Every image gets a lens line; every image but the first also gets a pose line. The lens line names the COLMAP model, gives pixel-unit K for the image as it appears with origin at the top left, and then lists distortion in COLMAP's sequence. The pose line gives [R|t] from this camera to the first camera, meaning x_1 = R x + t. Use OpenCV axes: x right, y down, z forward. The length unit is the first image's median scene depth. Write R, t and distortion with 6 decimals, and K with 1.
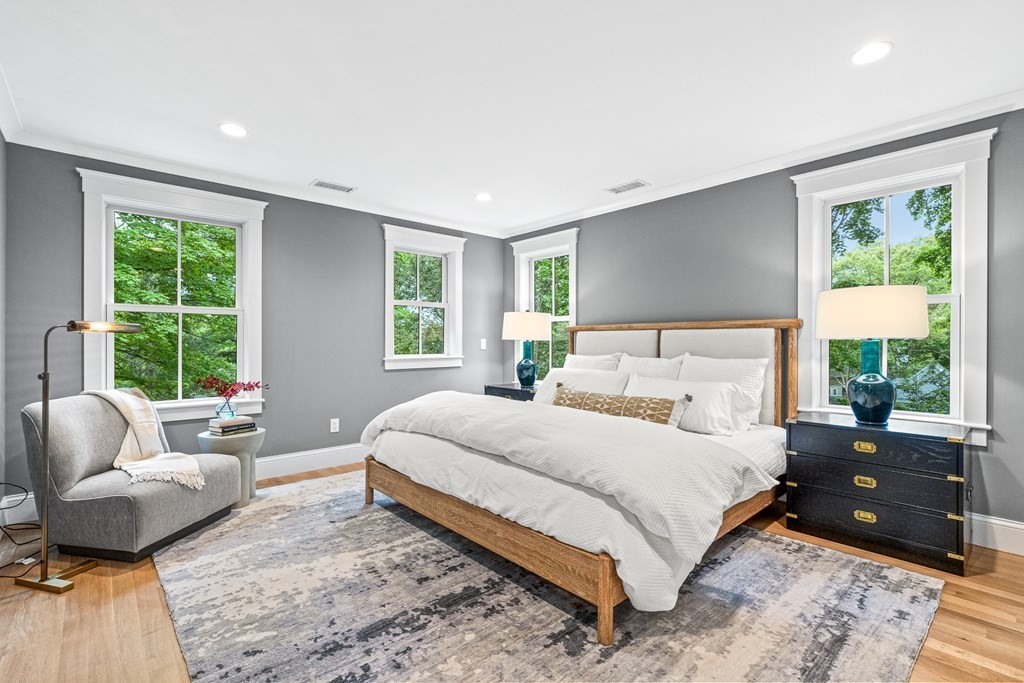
lens RADIAL K [[465.2, 0, 513.6], [0, 465.2, 341.4], [0, 0, 1]] dist [-0.001559, -0.000013]
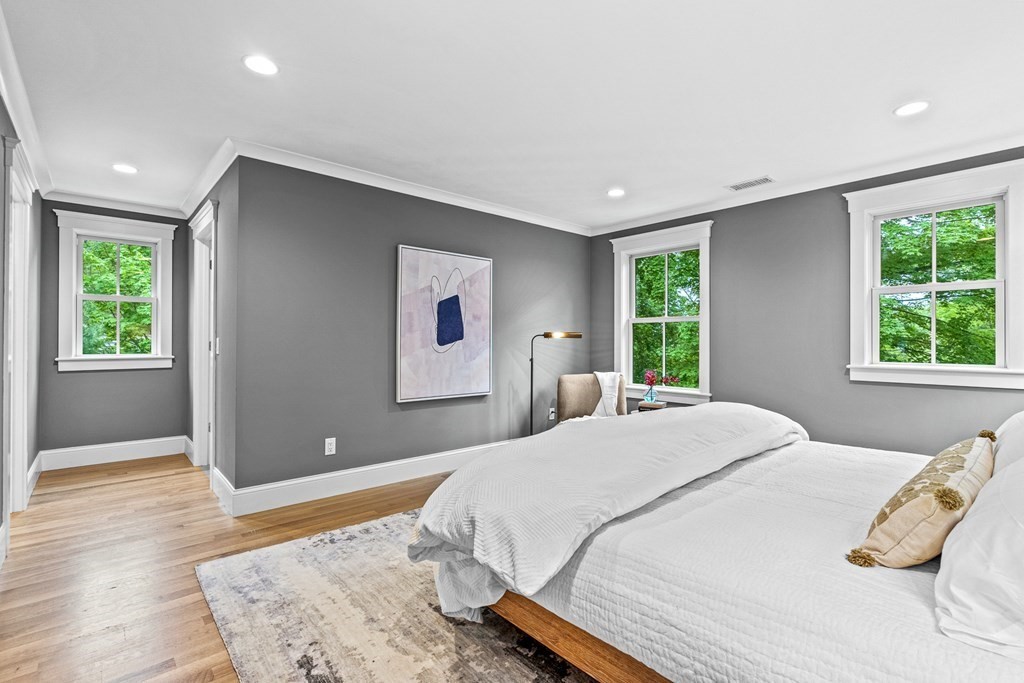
lens RADIAL K [[465.2, 0, 513.6], [0, 465.2, 341.4], [0, 0, 1]] dist [-0.001559, -0.000013]
pose [[-0.000035, 0.001008, -0.999999, 0.721066], [-0.001173, 0.999999, 0.001008, -0.006223], [0.999999, 0.001173, -0.000034, 0.619687]]
